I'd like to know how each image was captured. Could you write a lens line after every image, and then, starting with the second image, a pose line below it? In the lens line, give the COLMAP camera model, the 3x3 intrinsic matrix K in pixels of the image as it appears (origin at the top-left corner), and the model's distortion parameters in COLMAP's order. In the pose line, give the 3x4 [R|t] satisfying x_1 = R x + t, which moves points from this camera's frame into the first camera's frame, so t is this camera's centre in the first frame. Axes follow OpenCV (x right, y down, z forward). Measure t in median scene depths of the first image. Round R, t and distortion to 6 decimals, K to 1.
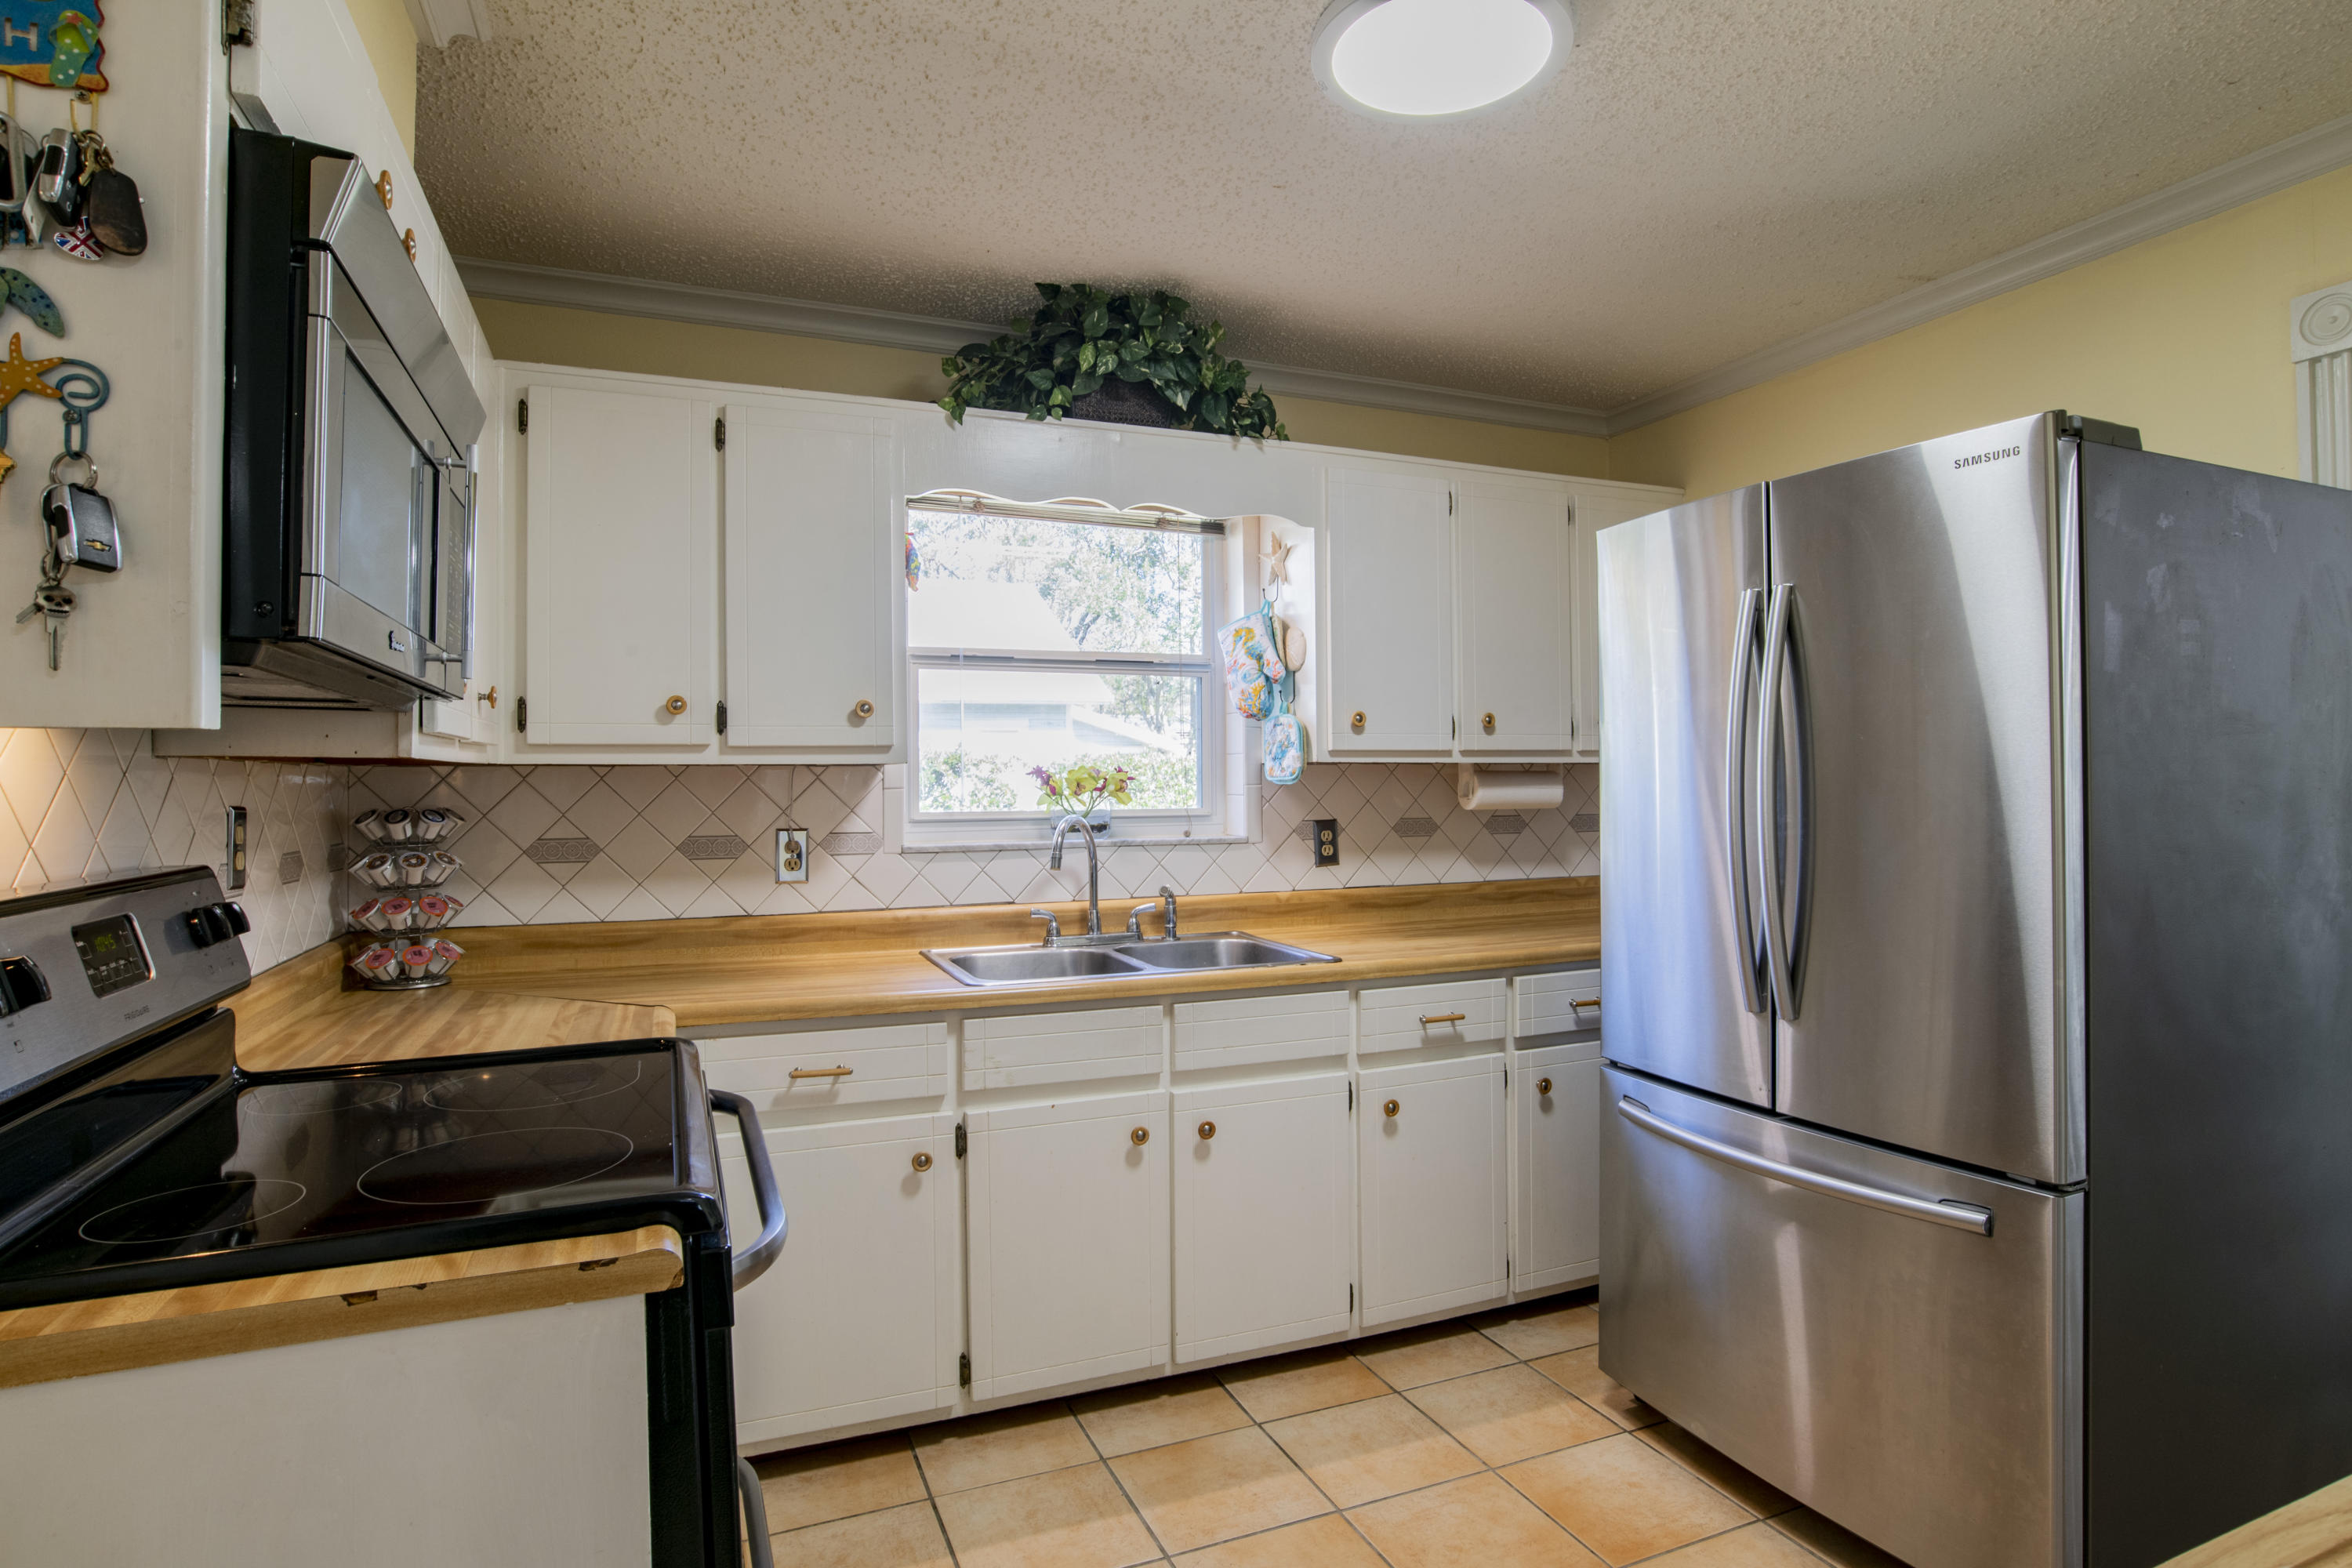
lens RADIAL K [[1236.5, 0, 1178.2], [0, 1236.5, 775.8], [0, 0, 1]] dist [-0.031425, 0.003357]
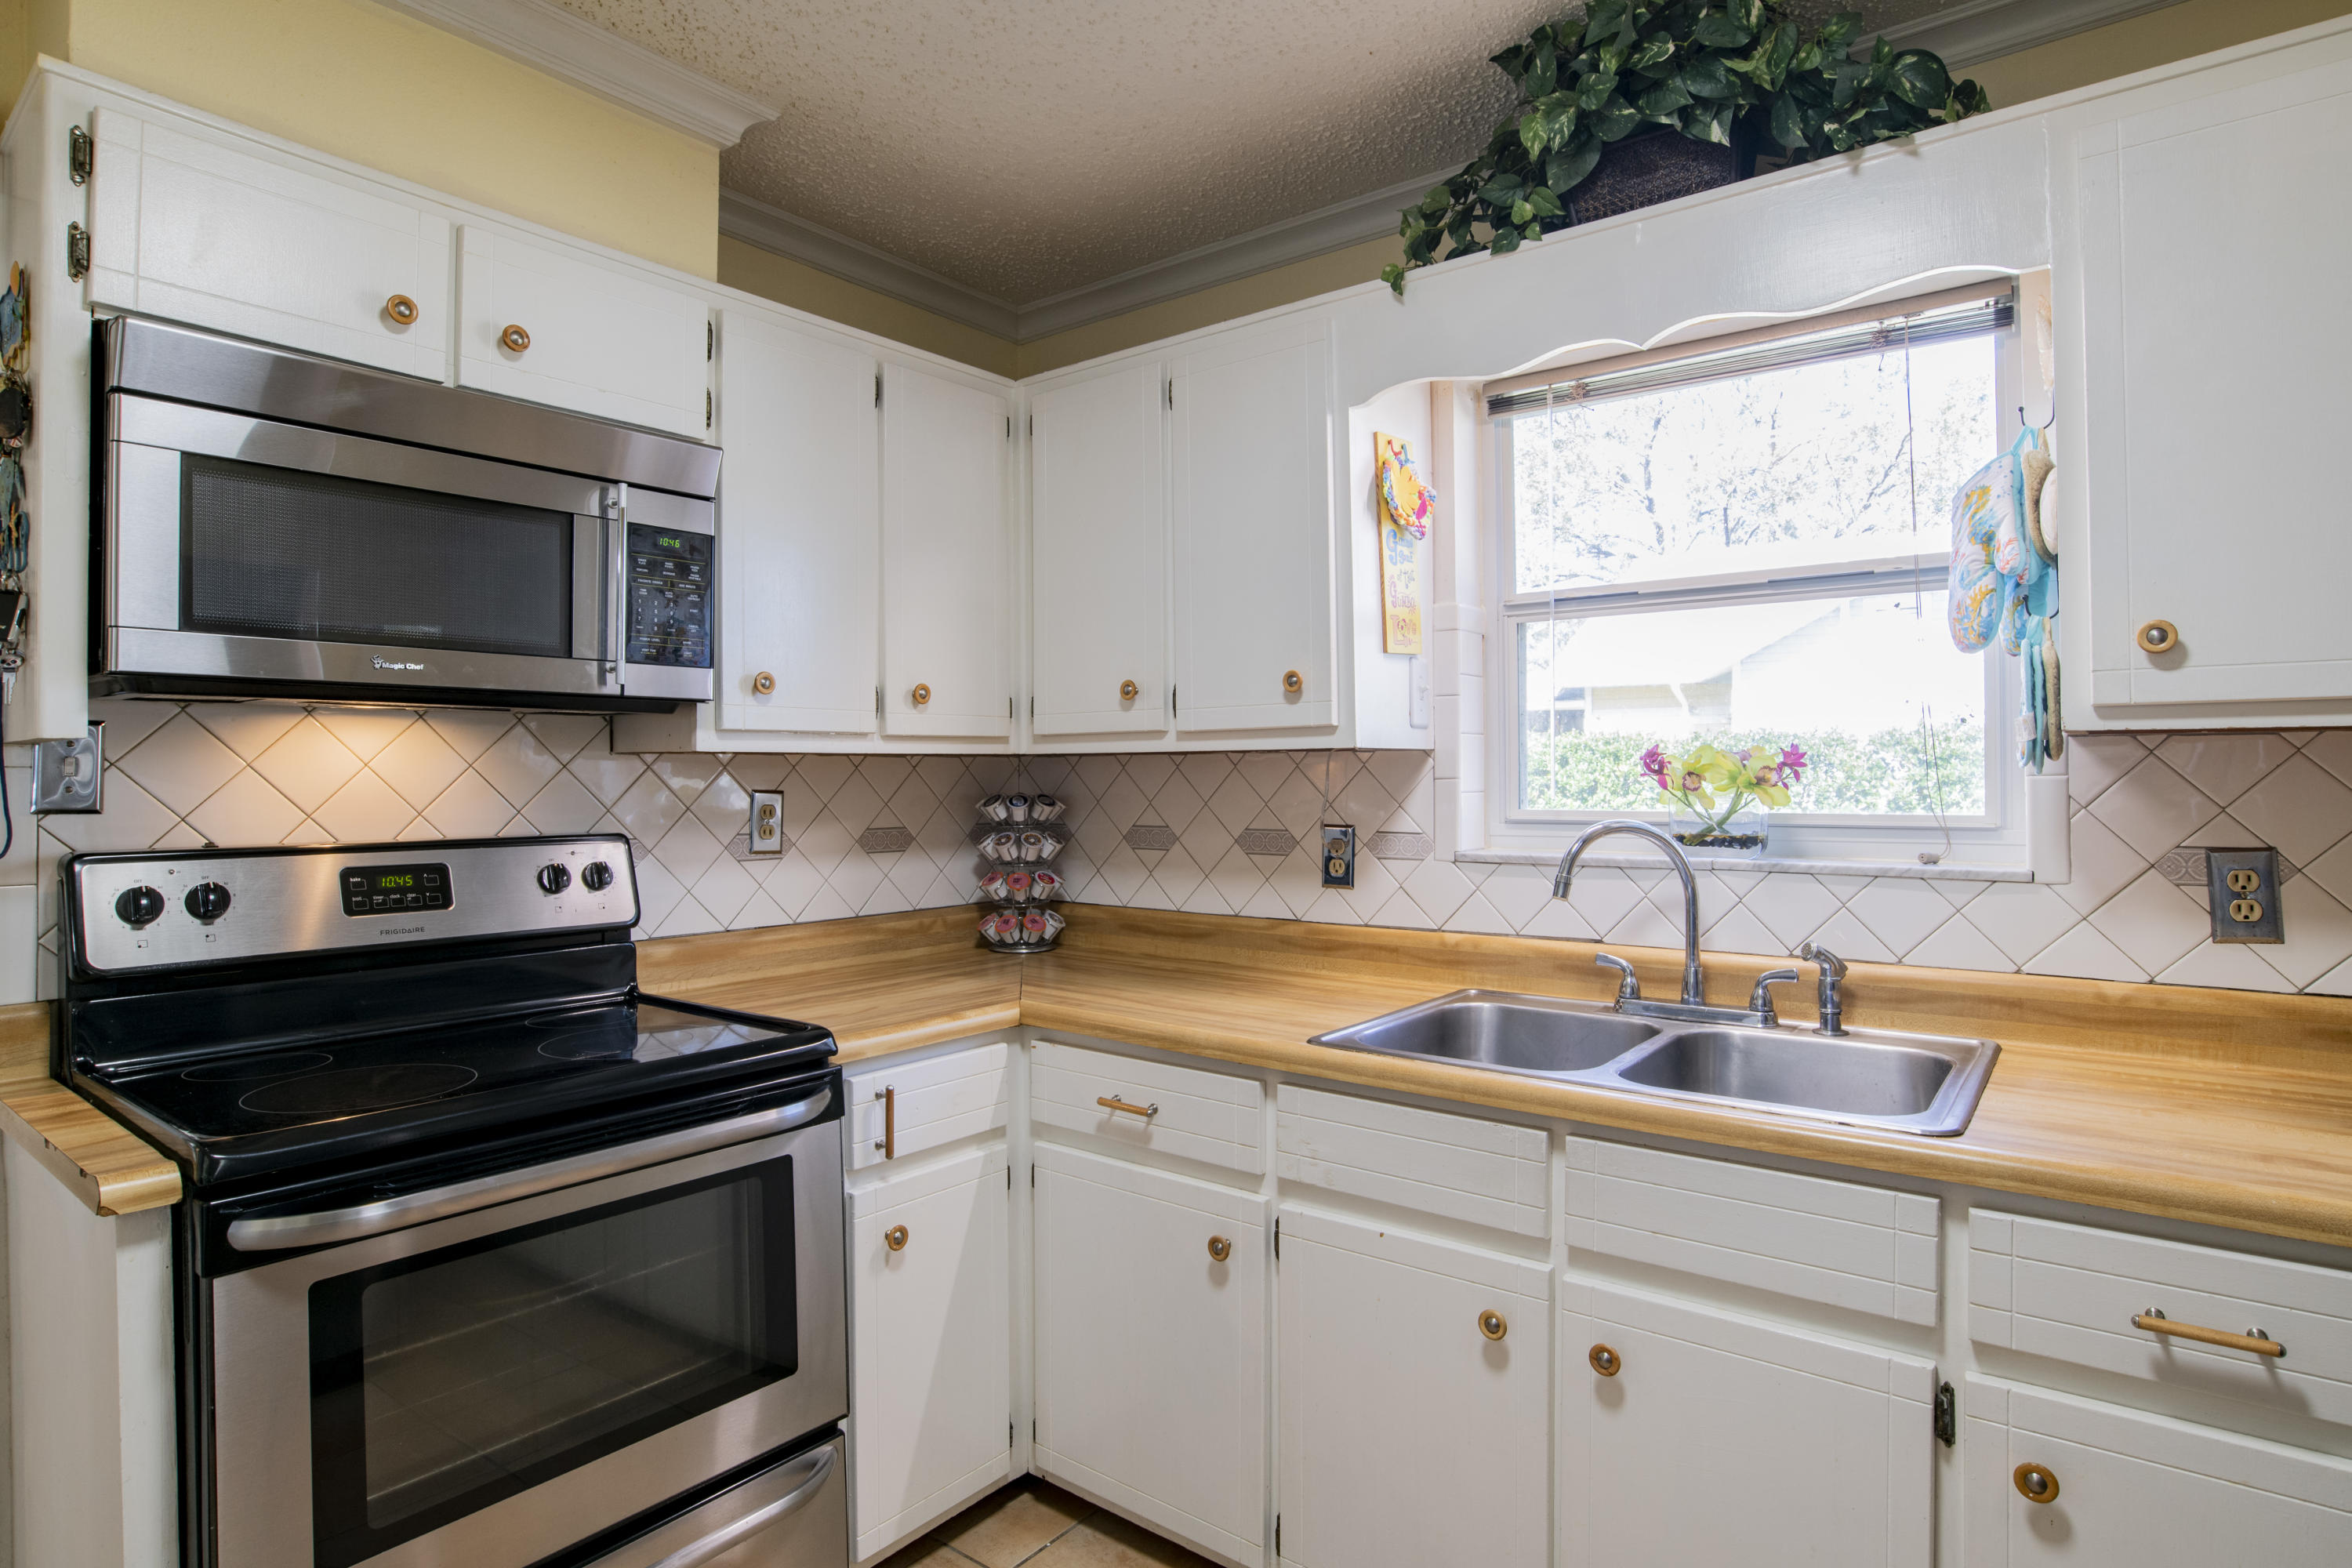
lens RADIAL K [[1237.7, 0, 1180.4], [0, 1237.7, 772.9], [0, 0, 1]] dist [-0.058250, 0.026917]
pose [[0.501966, 0.002563, -0.864883, 0.382132], [0.005902, 0.999962, 0.006389, 0.000727], [0.864867, -0.008312, 0.501932, 0.480277]]
